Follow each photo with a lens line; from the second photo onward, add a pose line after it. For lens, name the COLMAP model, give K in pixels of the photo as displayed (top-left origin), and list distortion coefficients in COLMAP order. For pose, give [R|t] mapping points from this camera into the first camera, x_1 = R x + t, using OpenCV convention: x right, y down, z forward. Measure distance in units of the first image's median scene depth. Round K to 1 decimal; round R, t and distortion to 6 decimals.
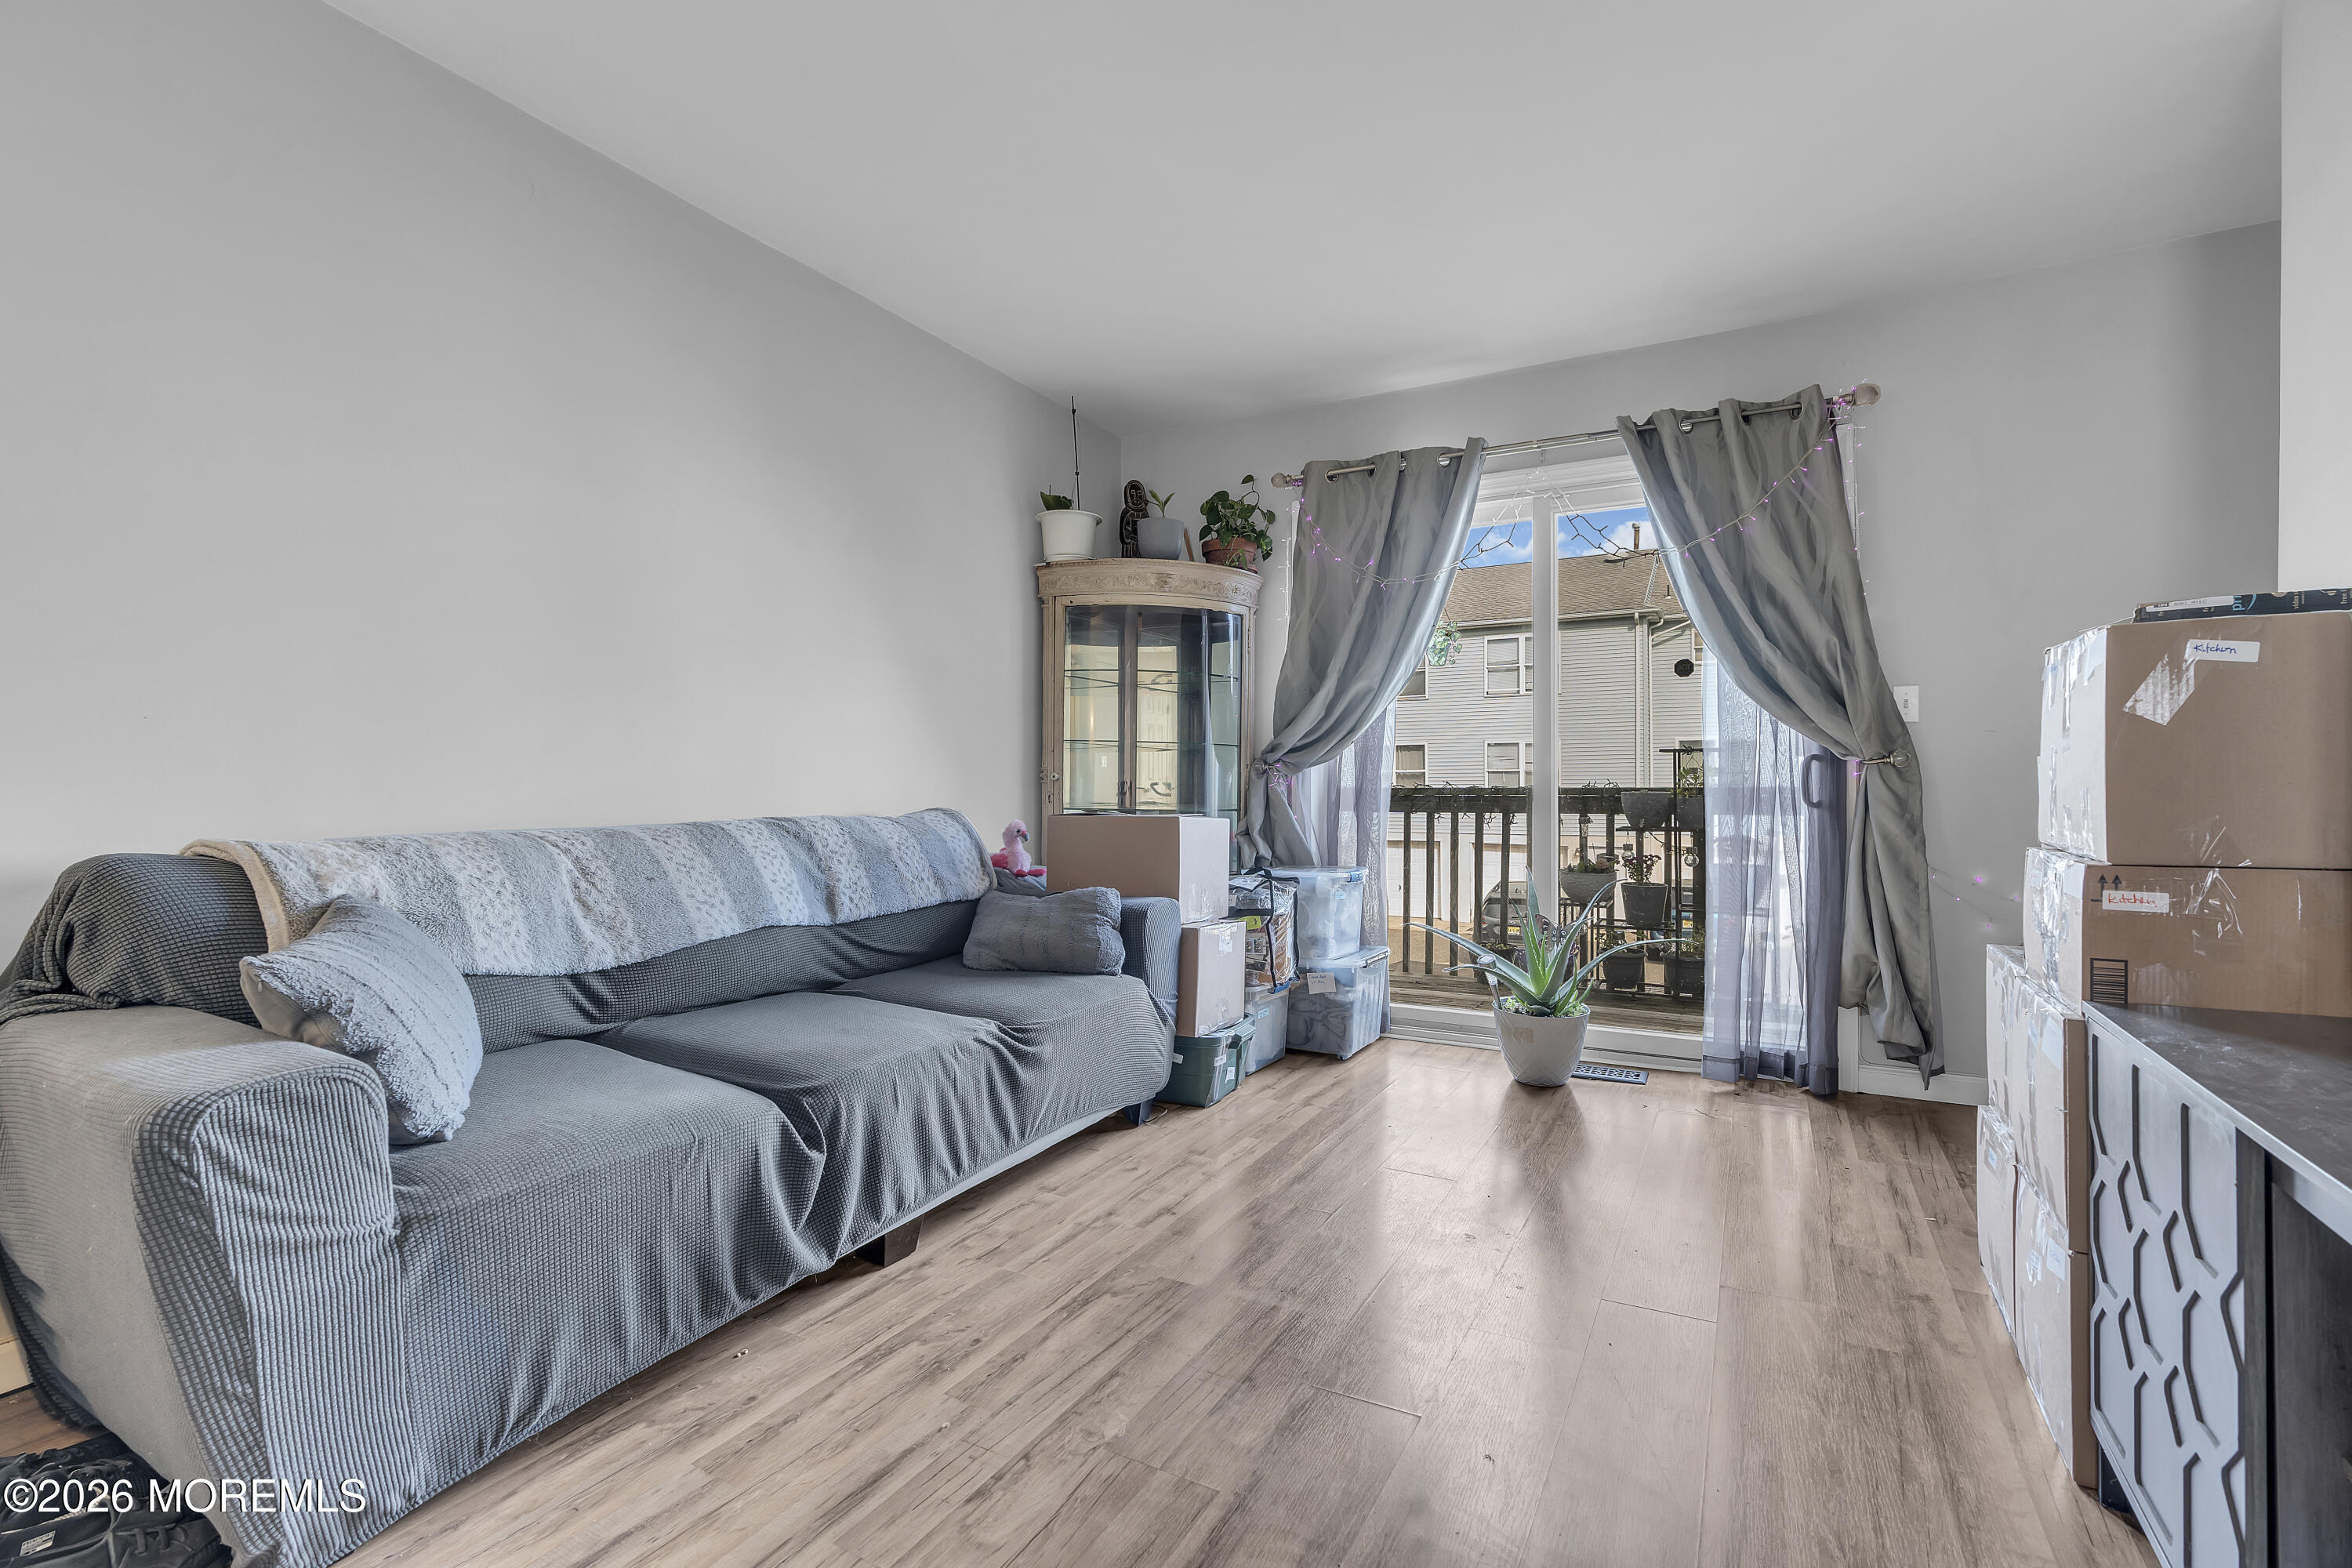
lens RADIAL K [[1057.6, 0, 1176.2], [0, 1057.6, 803.6], [0, 0, 1]] dist [-0.014245, 0.003833]
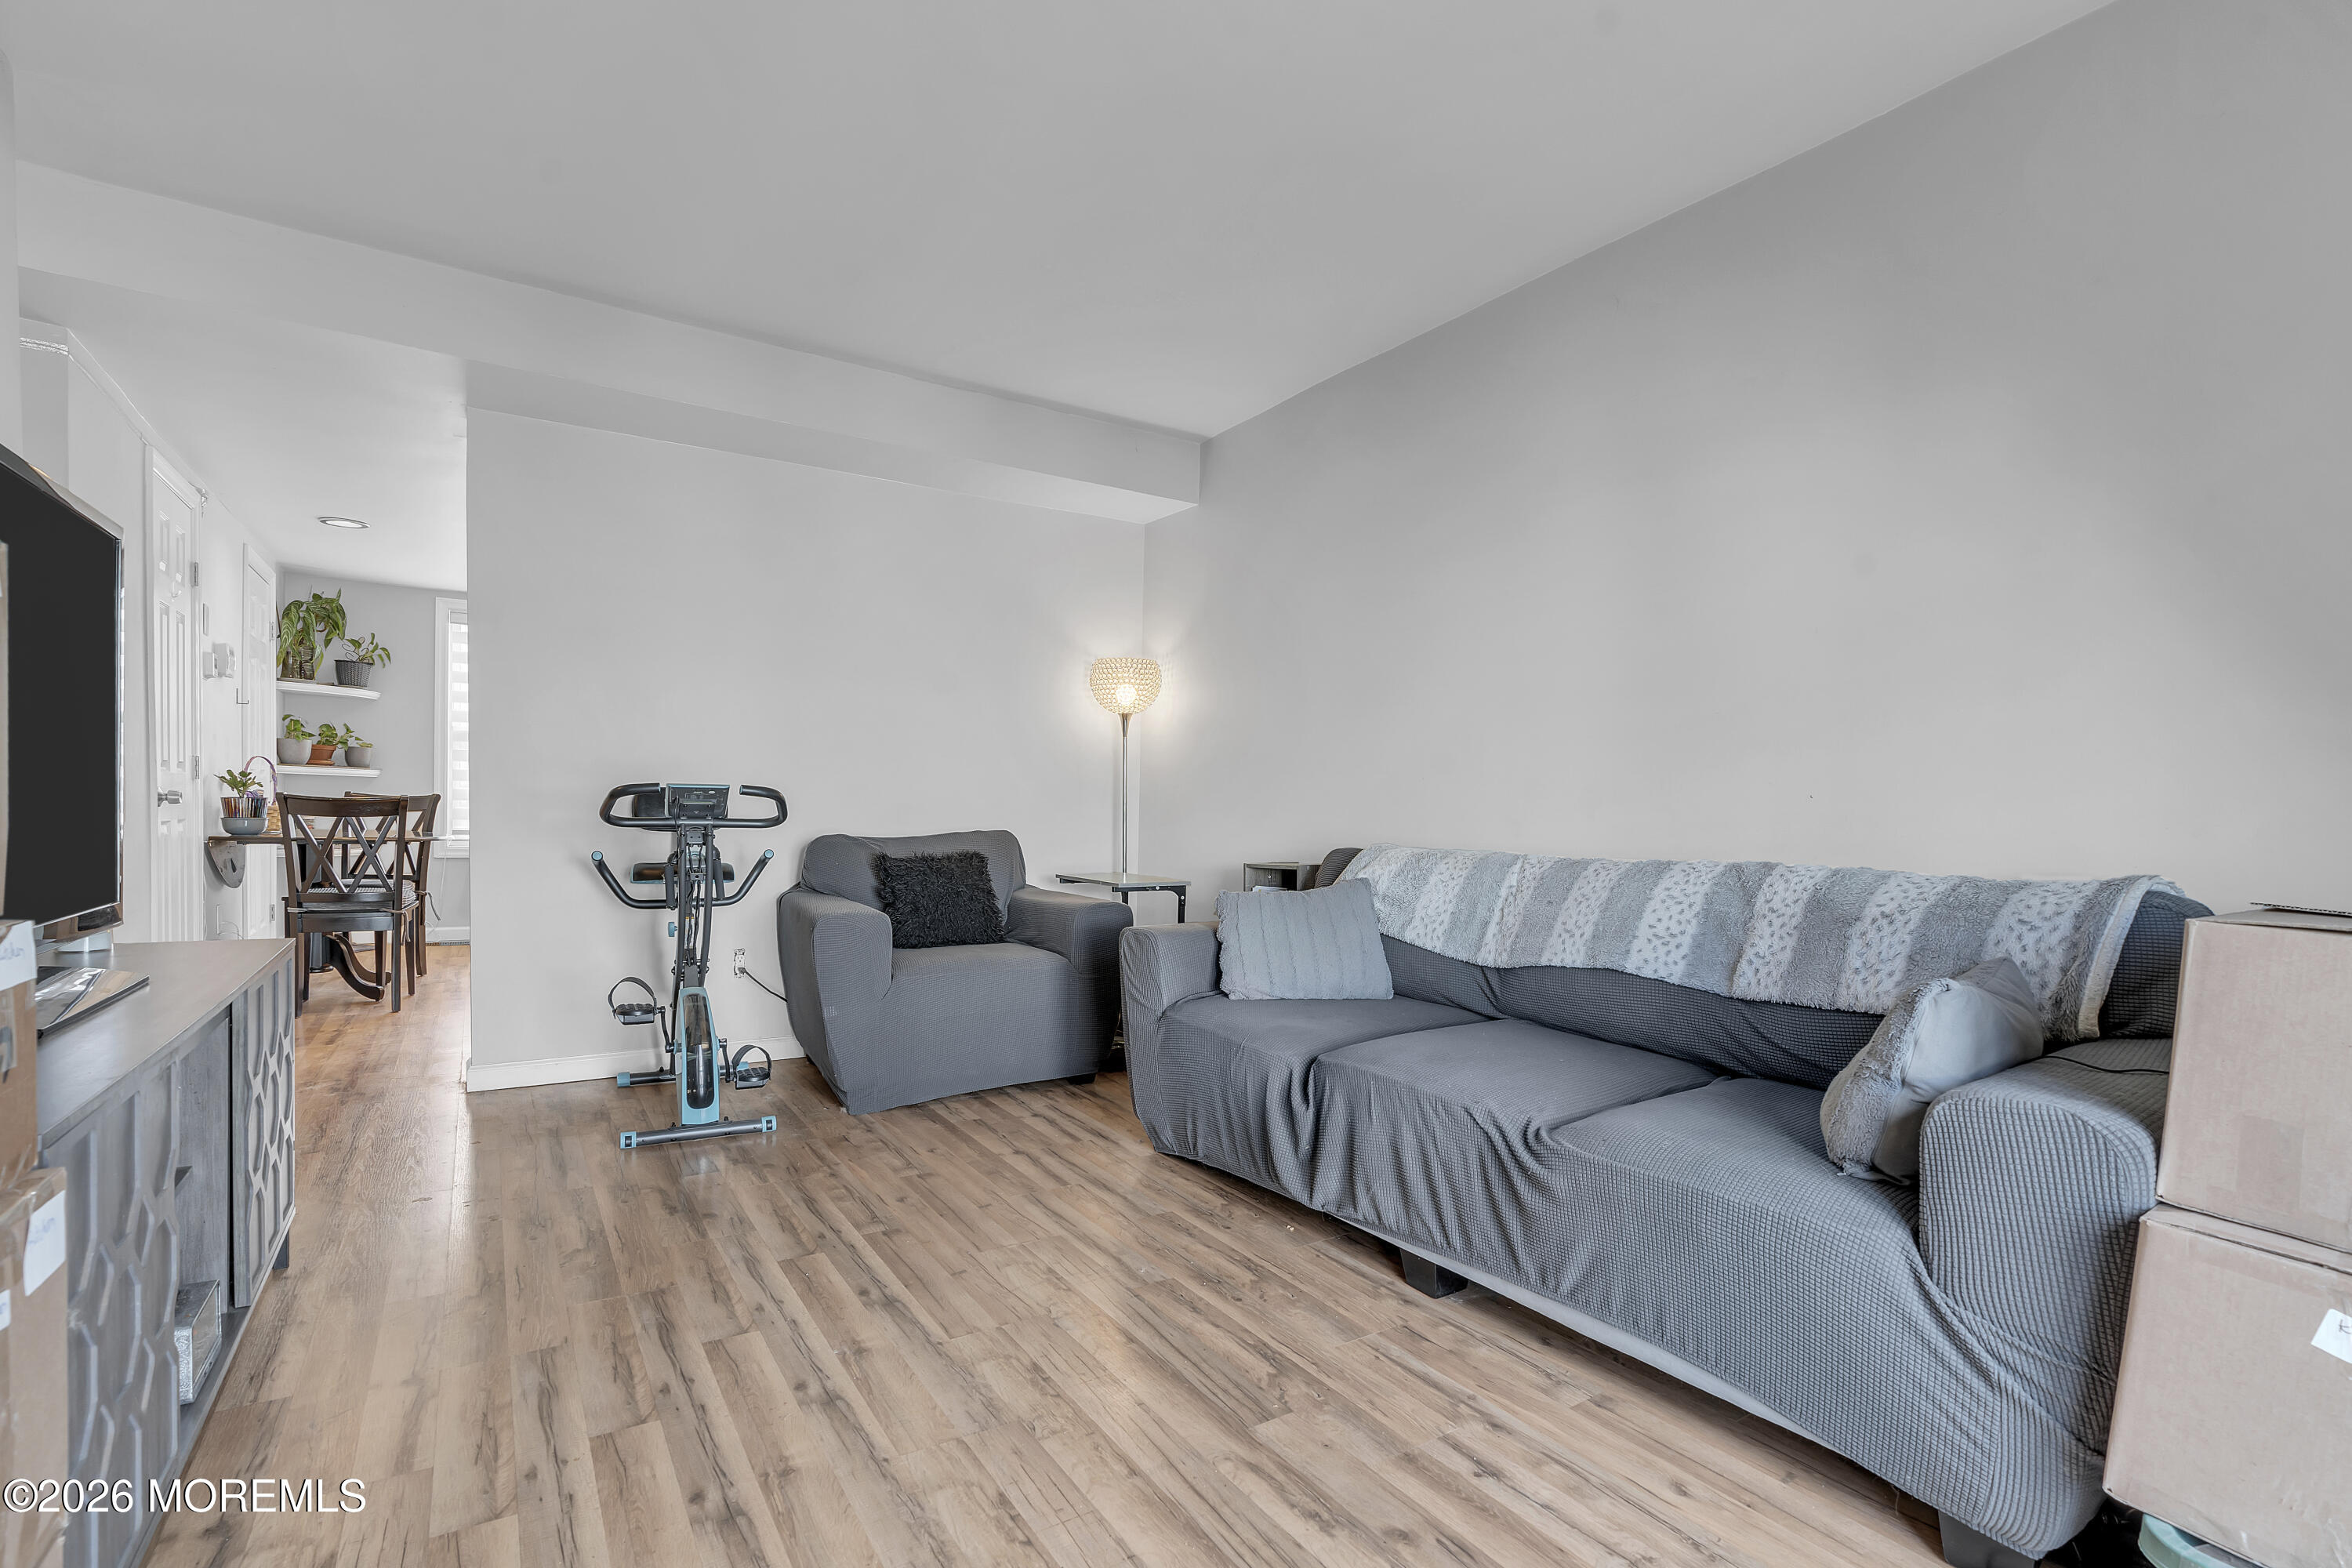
lens RADIAL K [[1057.6, 0, 1176.2], [0, 1057.6, 803.6], [0, 0, 1]] dist [-0.014245, 0.003833]
pose [[-0.463453, -0.008884, -0.886077, 0.746457], [-0.031770, 0.999473, 0.006596, -0.032344], [0.885552, 0.031208, -0.463492, 1.251819]]
